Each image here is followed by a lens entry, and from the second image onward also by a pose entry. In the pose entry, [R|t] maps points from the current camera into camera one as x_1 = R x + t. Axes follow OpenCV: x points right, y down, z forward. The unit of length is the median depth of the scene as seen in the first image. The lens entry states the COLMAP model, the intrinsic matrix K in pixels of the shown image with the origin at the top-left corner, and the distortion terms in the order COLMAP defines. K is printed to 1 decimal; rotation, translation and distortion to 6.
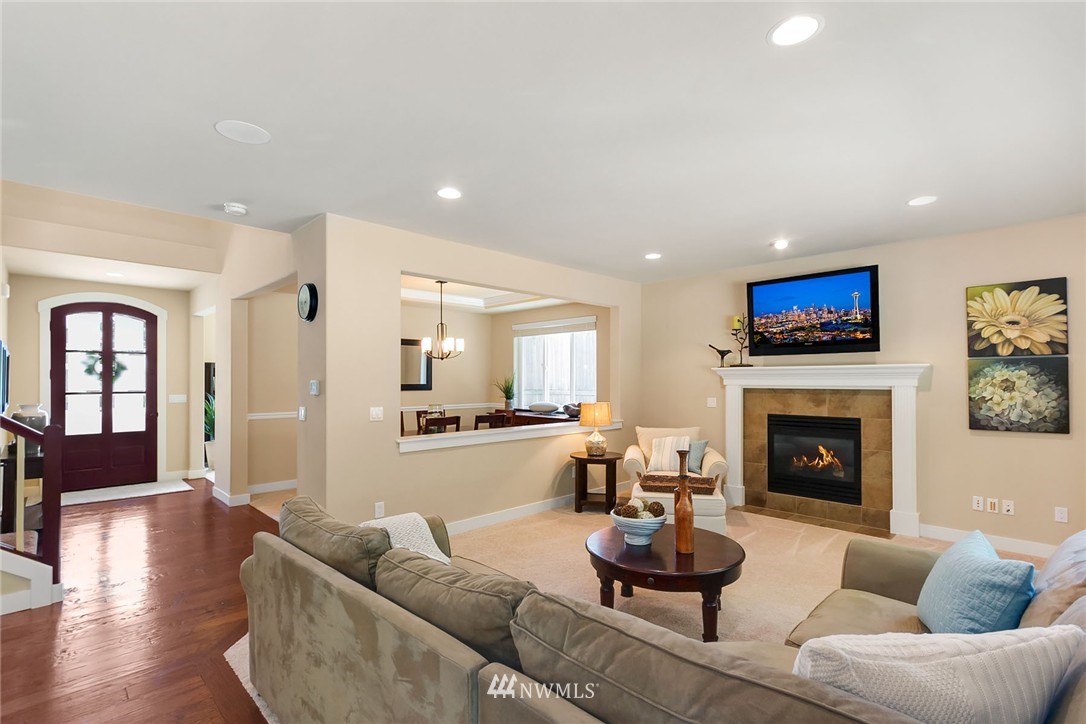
lens RADIAL K [[495.3, 0, 548.2], [0, 495.3, 376.7], [0, 0, 1]] dist [0.002034, 0.000270]
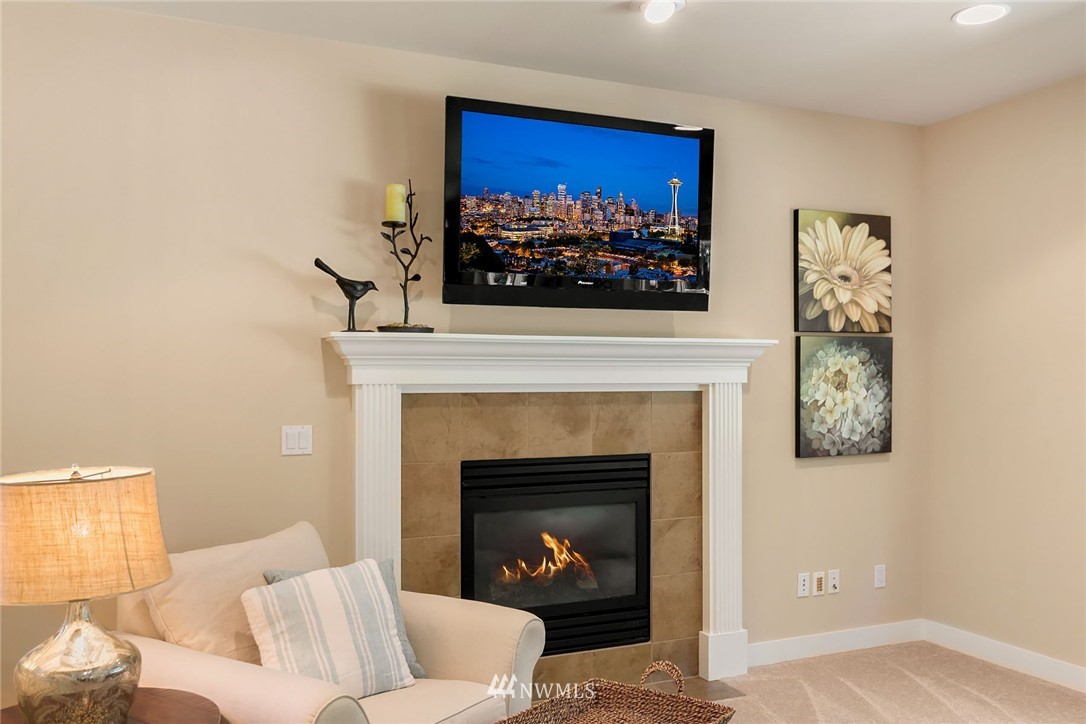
lens RADIAL K [[861.9, 0, 541.3], [0, 861.9, 394.0], [0, 0, 1]] dist [-0.068528, 0.001150]
pose [[0.395963, -0.003637, 0.918259, -0.160615], [0.001760, 0.999993, 0.003202, 0.027646], [-0.918265, 0.000349, 0.395967, 0.846422]]
